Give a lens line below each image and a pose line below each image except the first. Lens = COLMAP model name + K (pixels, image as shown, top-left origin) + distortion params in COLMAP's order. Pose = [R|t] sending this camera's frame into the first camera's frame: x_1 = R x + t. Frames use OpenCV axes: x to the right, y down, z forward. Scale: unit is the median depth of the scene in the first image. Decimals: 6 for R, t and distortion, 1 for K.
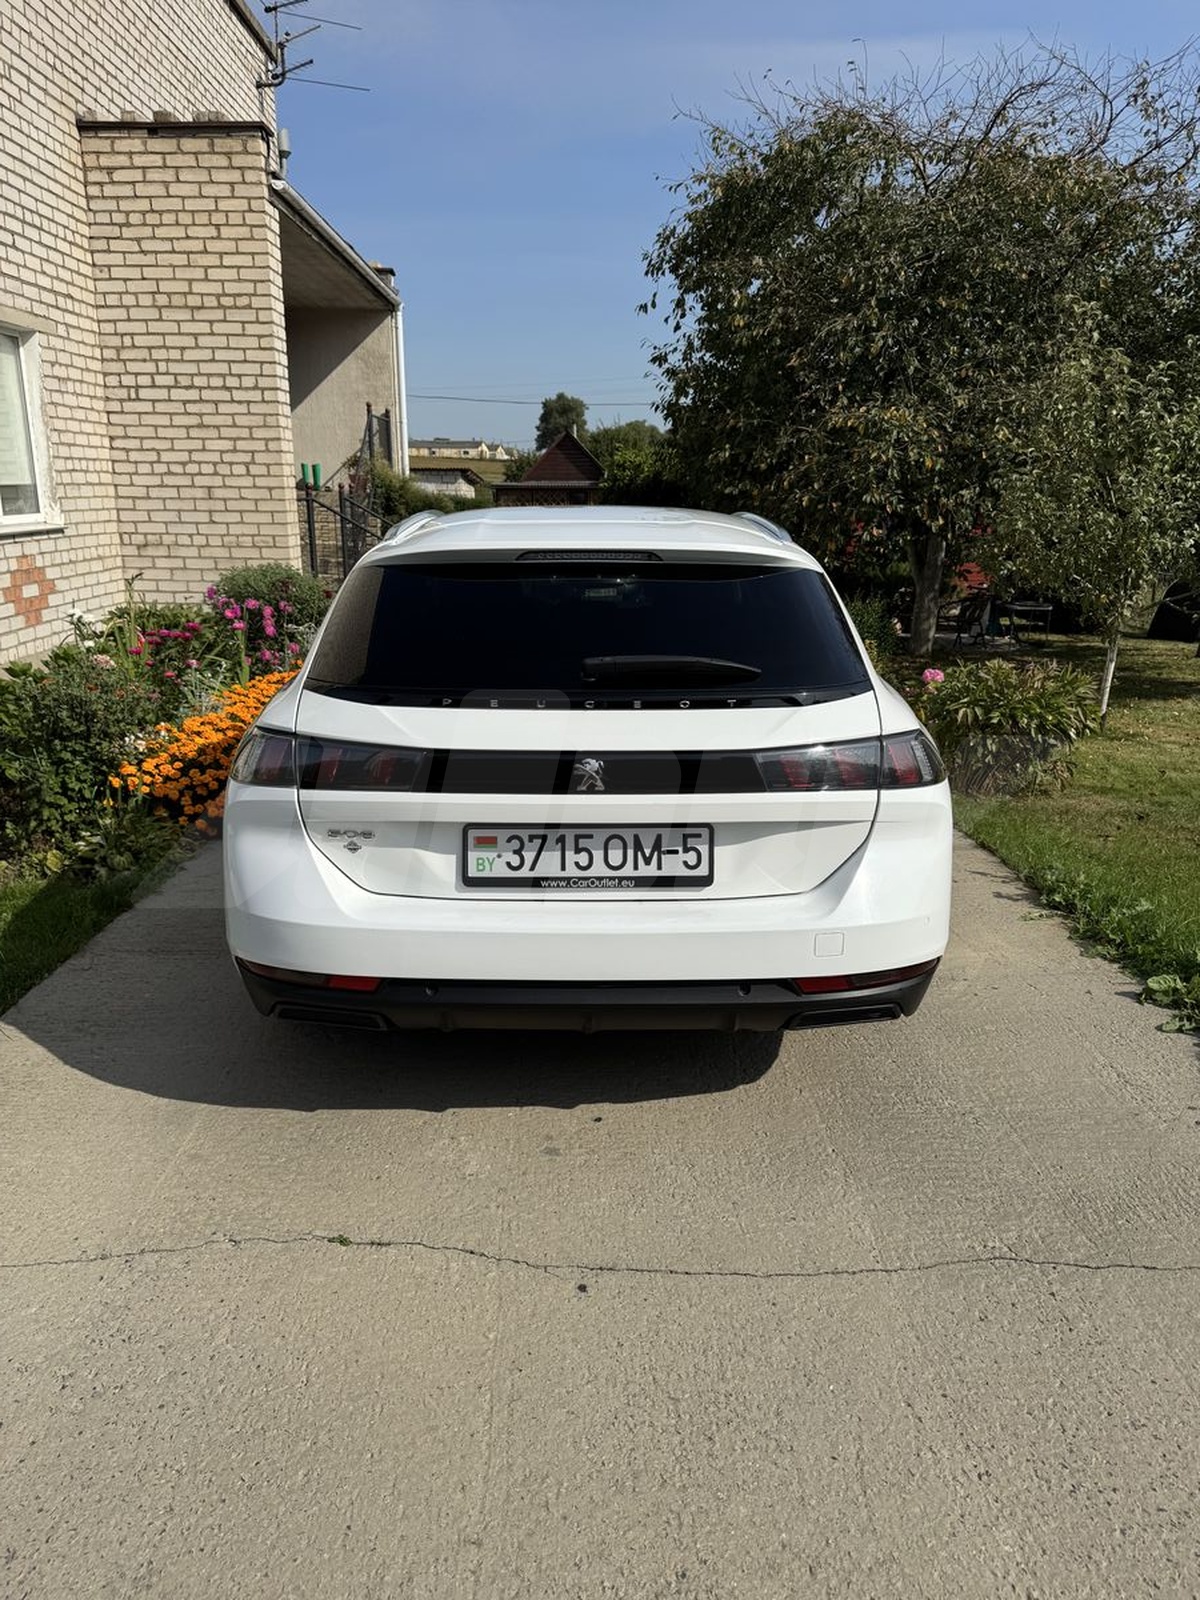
lens RADIAL K [[1110.0, 0, 592.3], [0, 1110.0, 791.9], [0, 0, 1]] dist [0.001702, -0.010584]
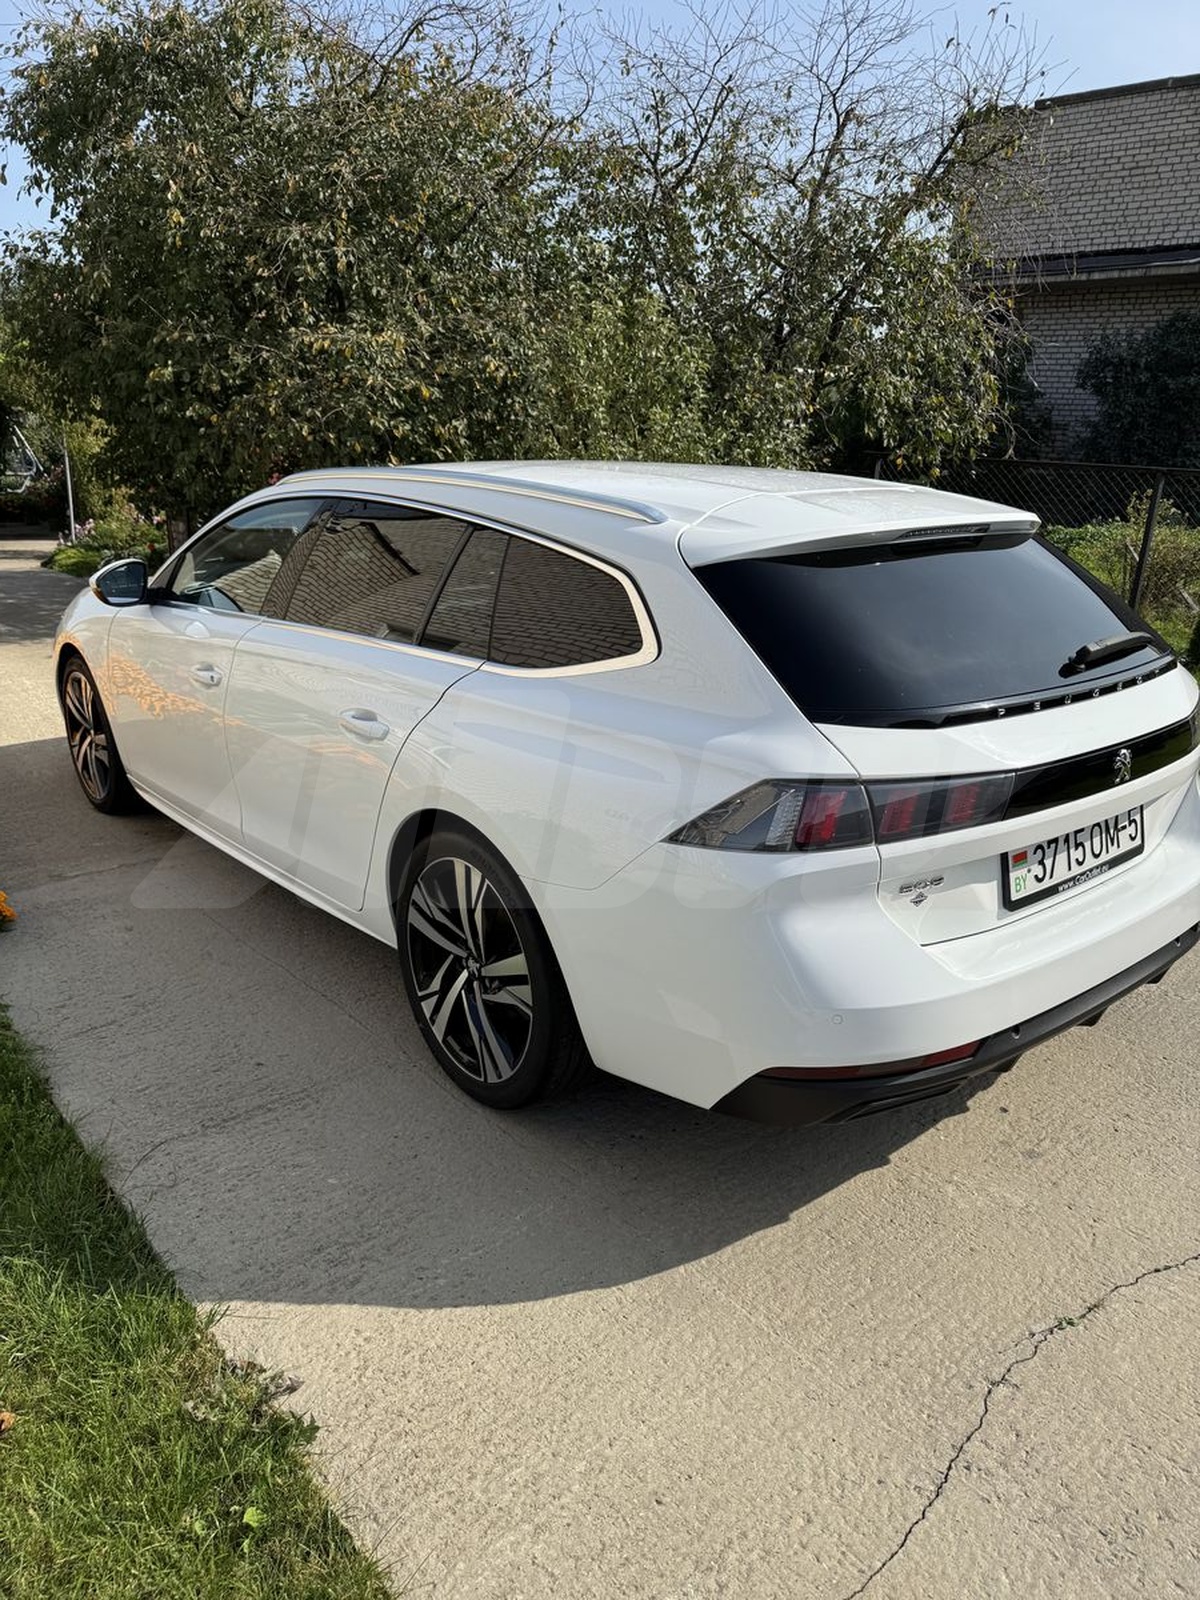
lens RADIAL K [[1110.0, 0, 603.2], [0, 1110.0, 796.9], [0, 0, 1]] dist [0.001702, -0.010584]
pose [[0.787600, -0.184998, 0.587761, -0.215261], [0.141132, 0.982669, 0.120178, -0.039404], [-0.599807, -0.011700, 0.800059, 0.113439]]
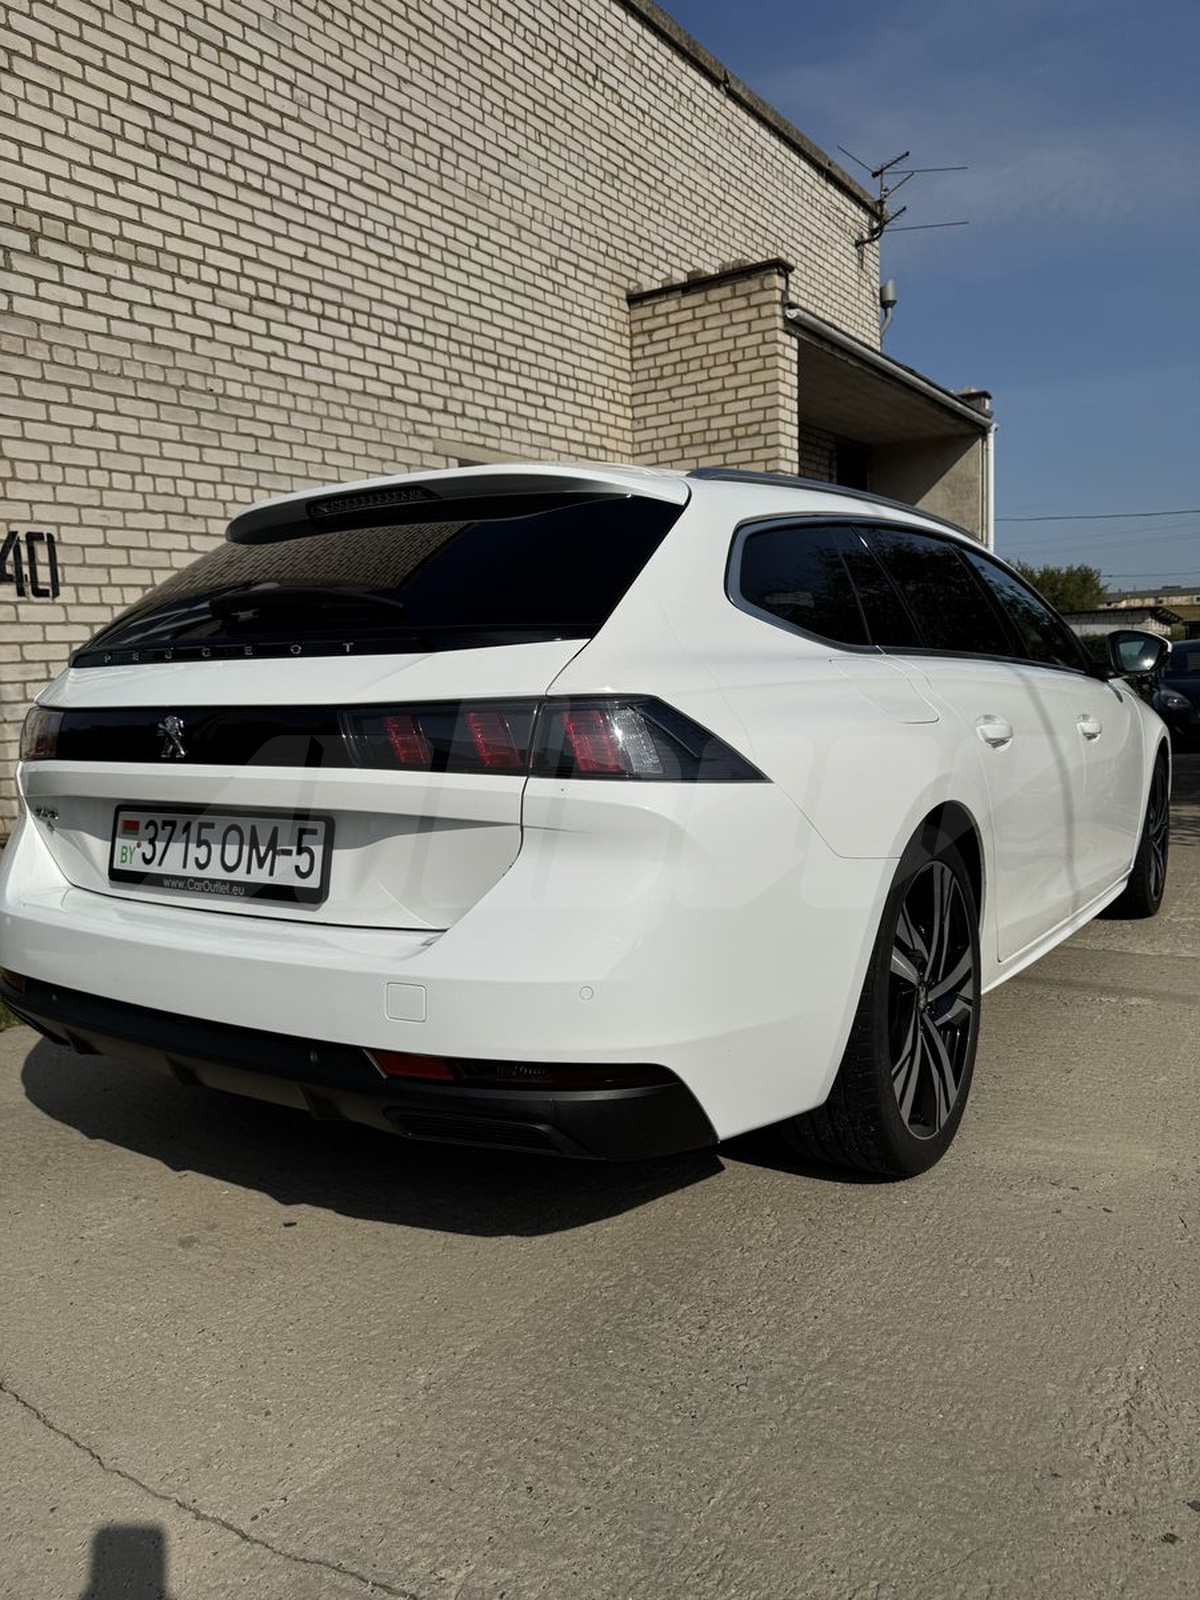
lens RADIAL K [[1110.0, 0, 590.0], [0, 1110.0, 807.1], [0, 0, 1]] dist [0.001702, -0.010584]
pose [[0.830209, 0.032959, -0.556476, 0.154689], [-0.101126, 0.990592, -0.092199, 0.017200], [0.548202, 0.132819, 0.825732, 0.120795]]
